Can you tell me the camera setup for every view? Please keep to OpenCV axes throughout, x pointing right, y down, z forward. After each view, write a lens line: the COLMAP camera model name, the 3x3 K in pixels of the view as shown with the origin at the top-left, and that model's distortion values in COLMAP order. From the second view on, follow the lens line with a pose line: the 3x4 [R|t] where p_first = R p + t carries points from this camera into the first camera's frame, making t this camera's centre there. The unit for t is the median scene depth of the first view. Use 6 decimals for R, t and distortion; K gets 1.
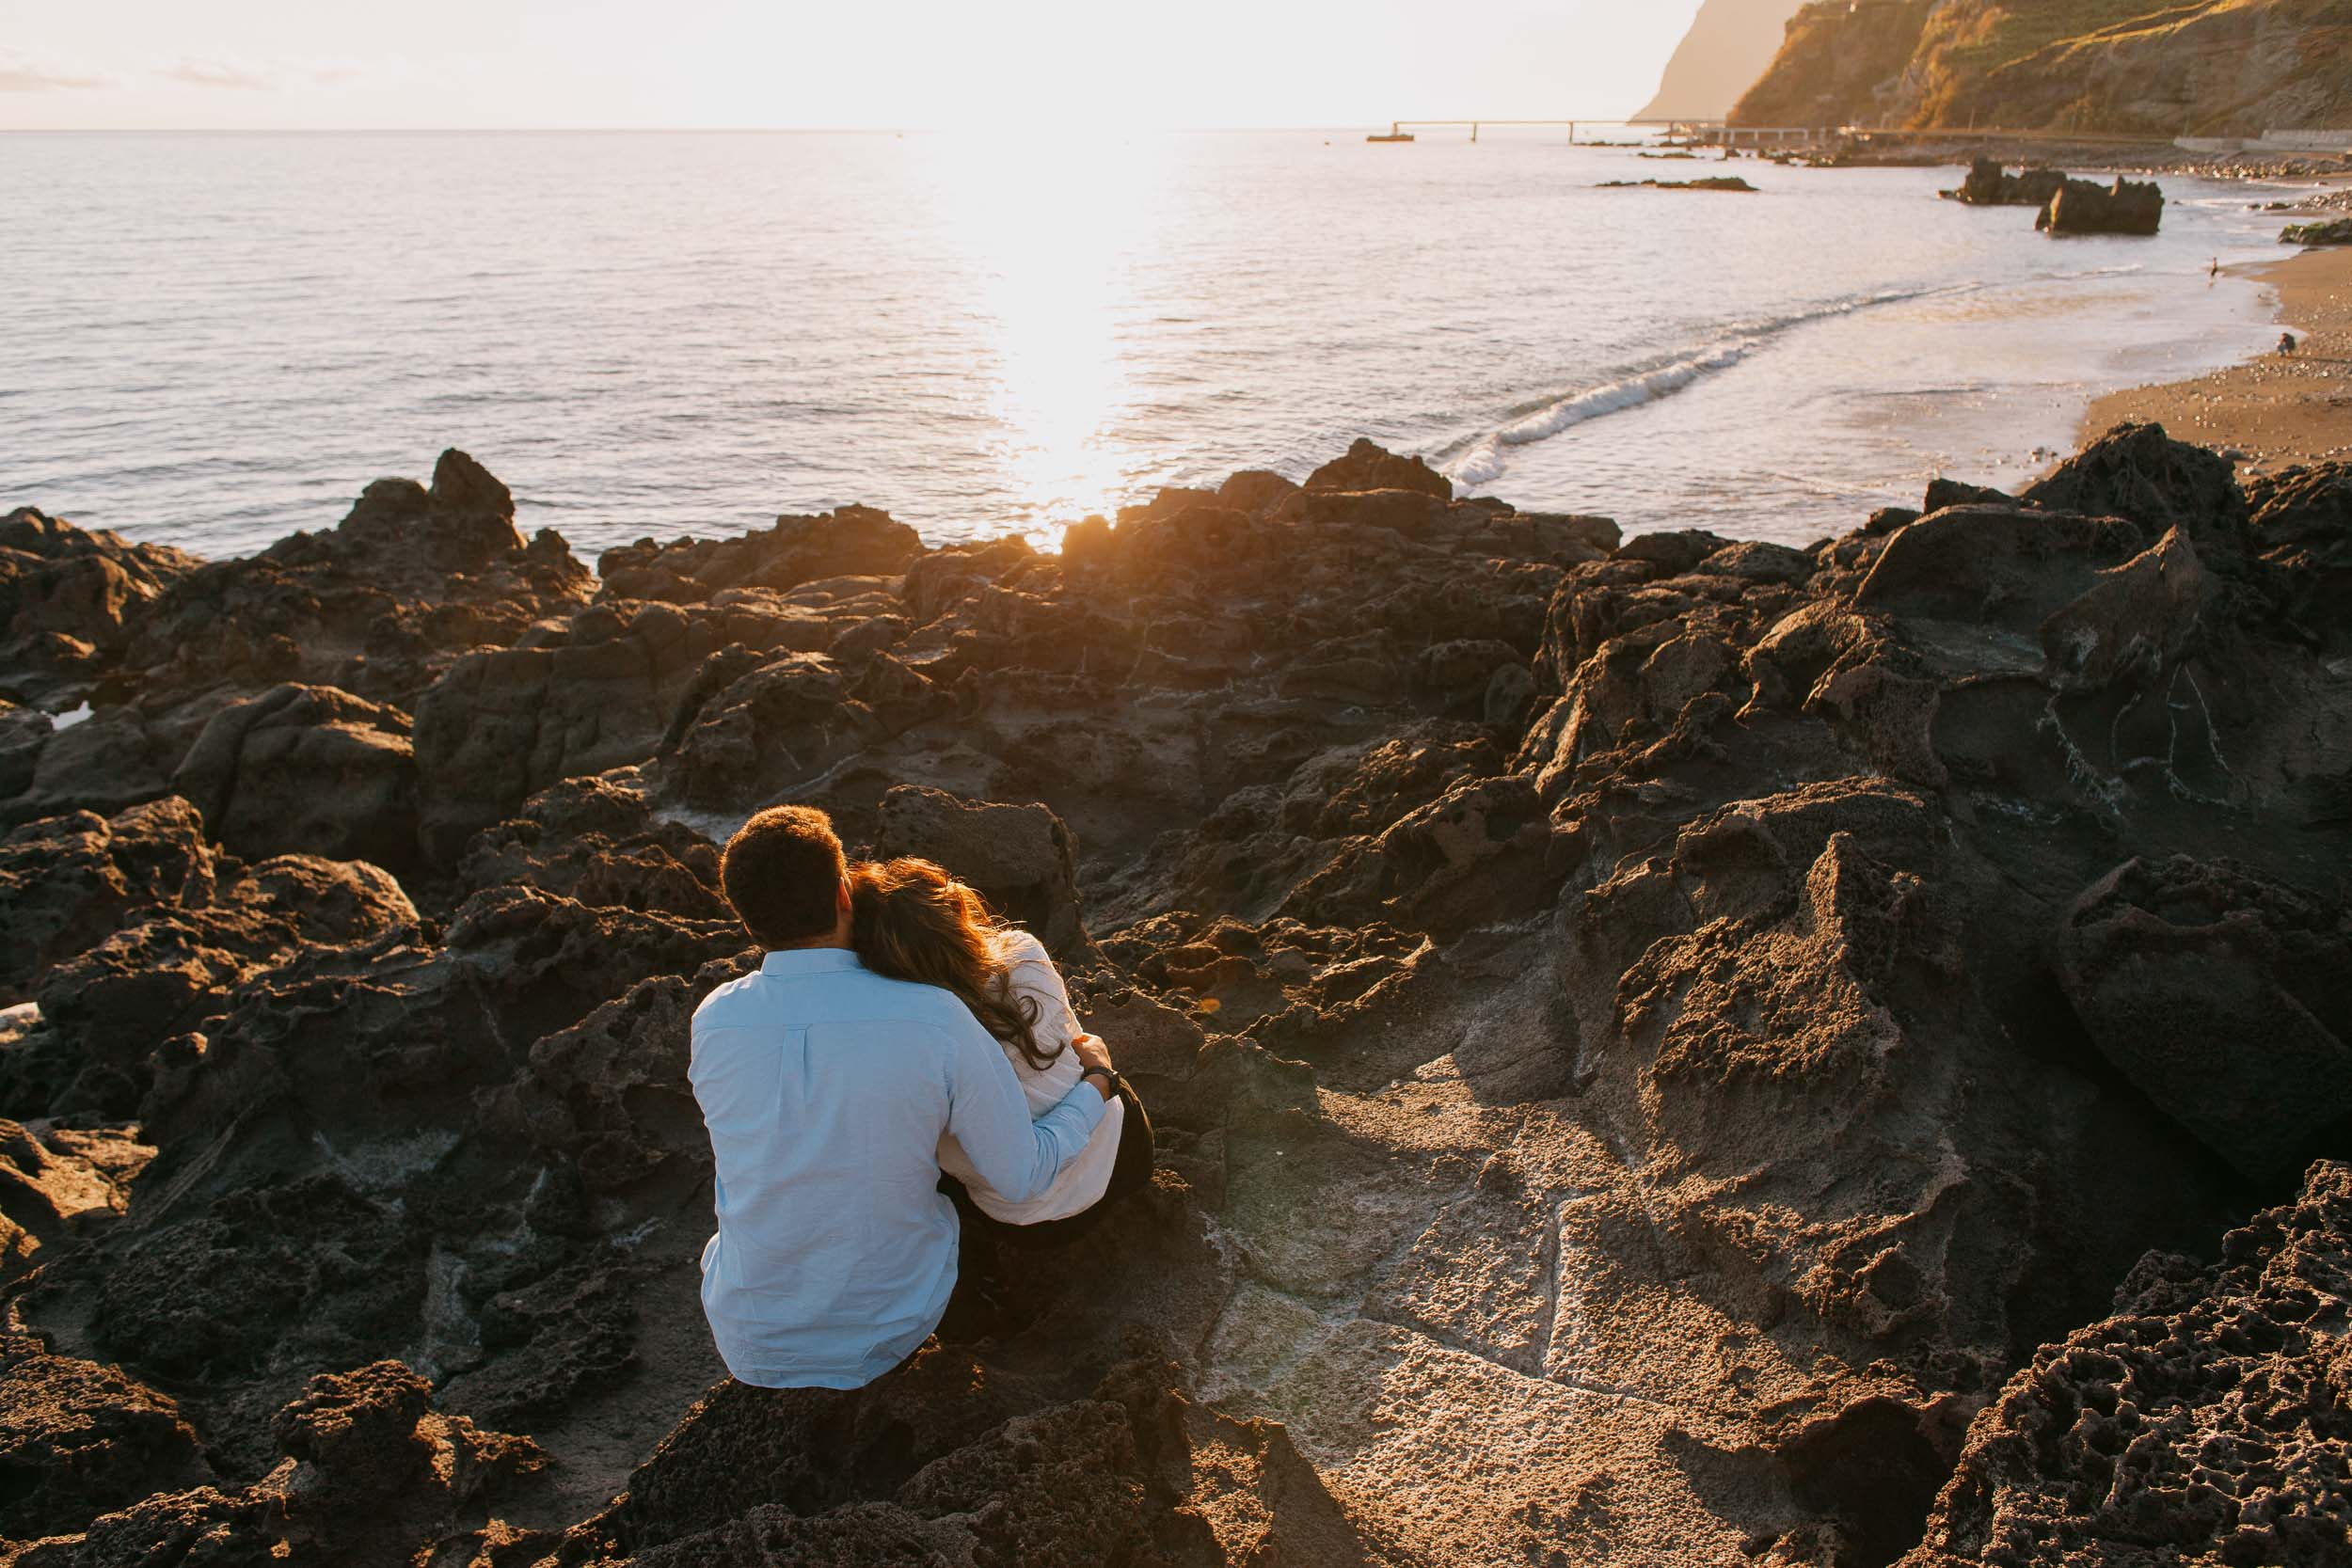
lens RADIAL K [[1609.5, 0, 1176.0], [0, 1609.5, 784.0], [0, 0, 1]] dist [0.012040, 0.000536]
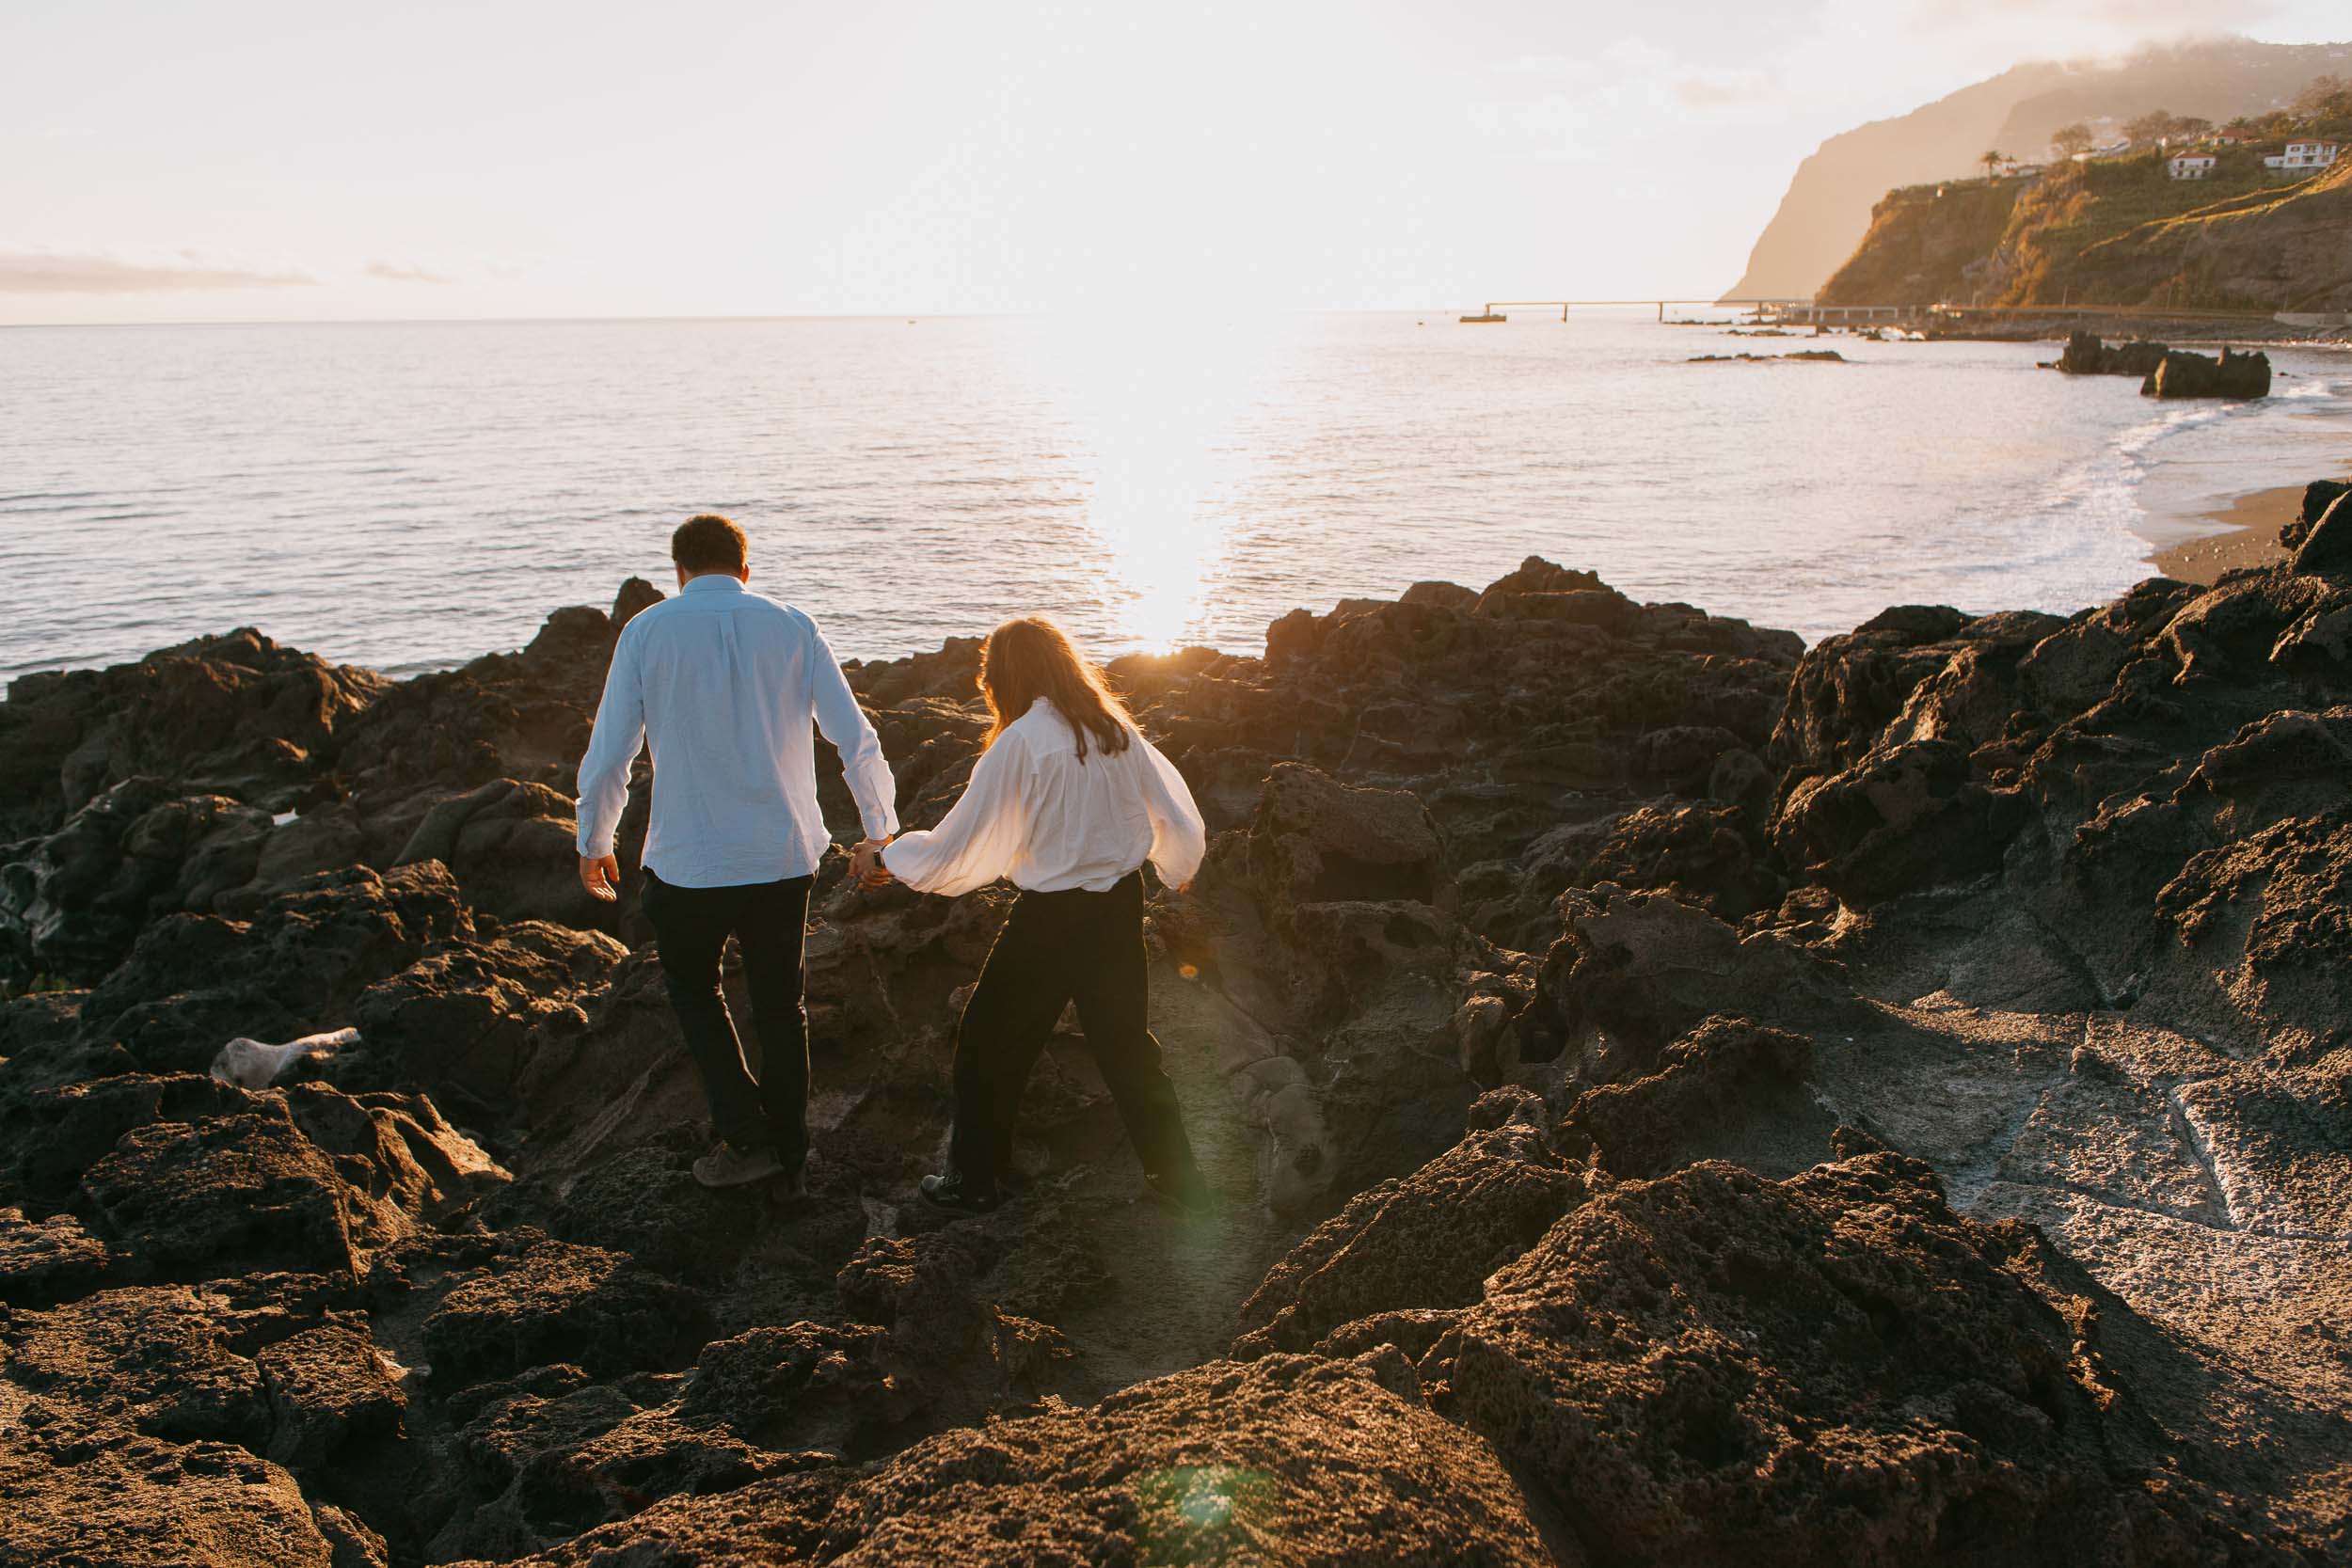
lens RADIAL K [[1597.0, 0, 1176.0], [0, 1597.0, 784.0], [0, 0, 1]] dist [0.015563, -0.005728]
pose [[0.998289, 0.010025, -0.057610, -0.085454], [-0.015726, 0.994924, -0.099391, 0.053825], [0.056321, 0.100127, 0.993379, 0.003493]]
